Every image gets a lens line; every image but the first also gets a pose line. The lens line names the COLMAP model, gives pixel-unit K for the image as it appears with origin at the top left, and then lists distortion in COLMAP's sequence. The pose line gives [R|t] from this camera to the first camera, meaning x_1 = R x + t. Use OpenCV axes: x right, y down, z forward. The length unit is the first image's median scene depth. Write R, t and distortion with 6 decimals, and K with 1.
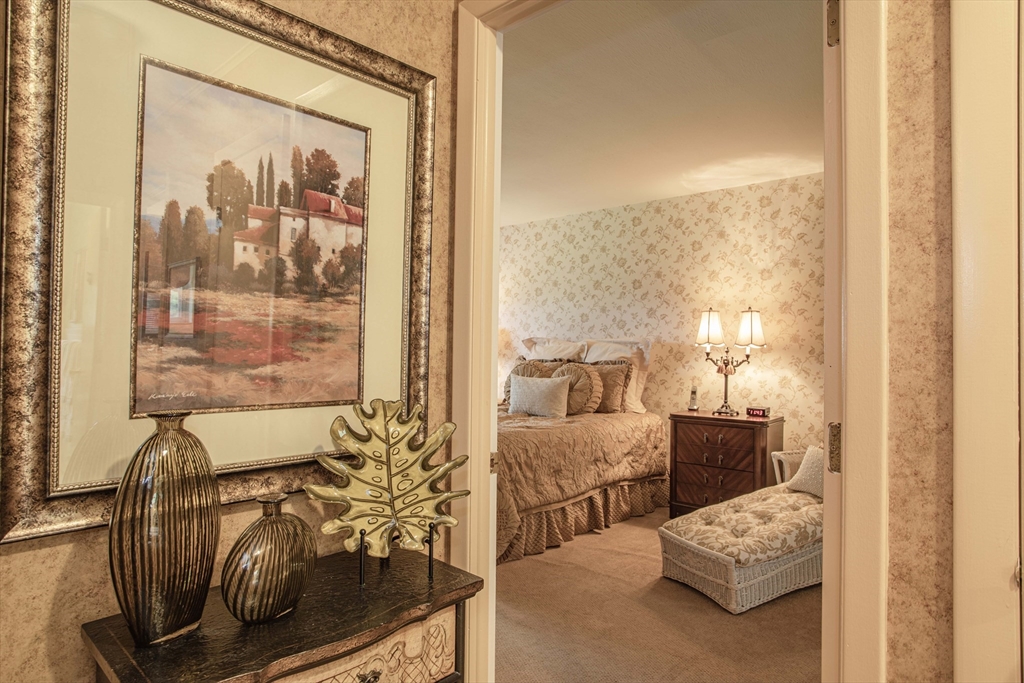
lens RADIAL K [[591.1, 0, 512.0], [0, 591.1, 341.5], [0, 0, 1]] dist [-0.073087, 0.044577]
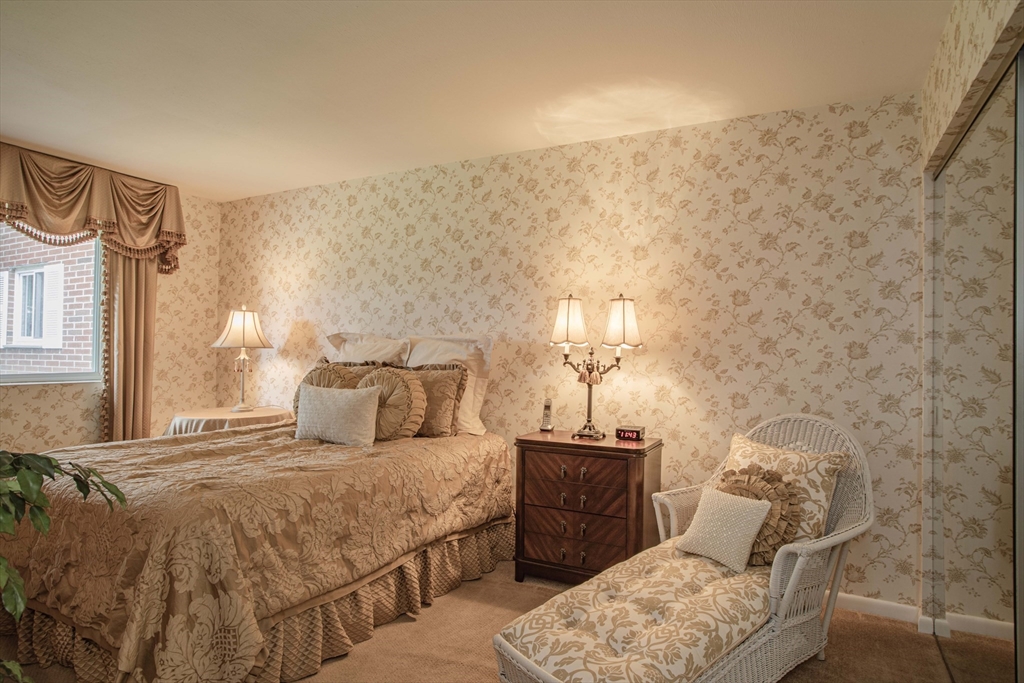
lens RADIAL K [[591.1, 0, 512.0], [0, 591.1, 341.5], [0, 0, 1]] dist [-0.073087, 0.044577]
pose [[0.970493, 0.008858, 0.240968, 0.081980], [-0.009090, 0.999959, -0.000147, 0.003037], [-0.240959, -0.002047, 0.970533, 0.274837]]
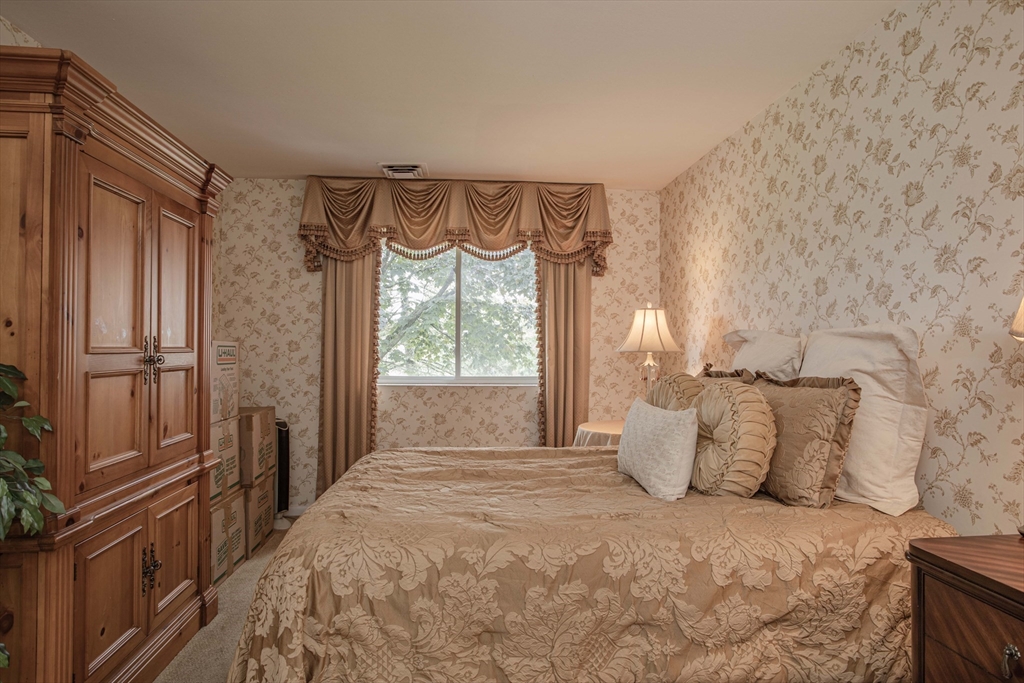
lens RADIAL K [[601.2, 0, 512.0], [0, 601.2, 341.5], [0, 0, 1]] dist [-0.067705, 0.049041]
pose [[0.734533, -0.013571, -0.678437, 0.315317], [0.010533, 0.999908, -0.008598, 0.007555], [0.678491, -0.000831, 0.734608, 0.563955]]
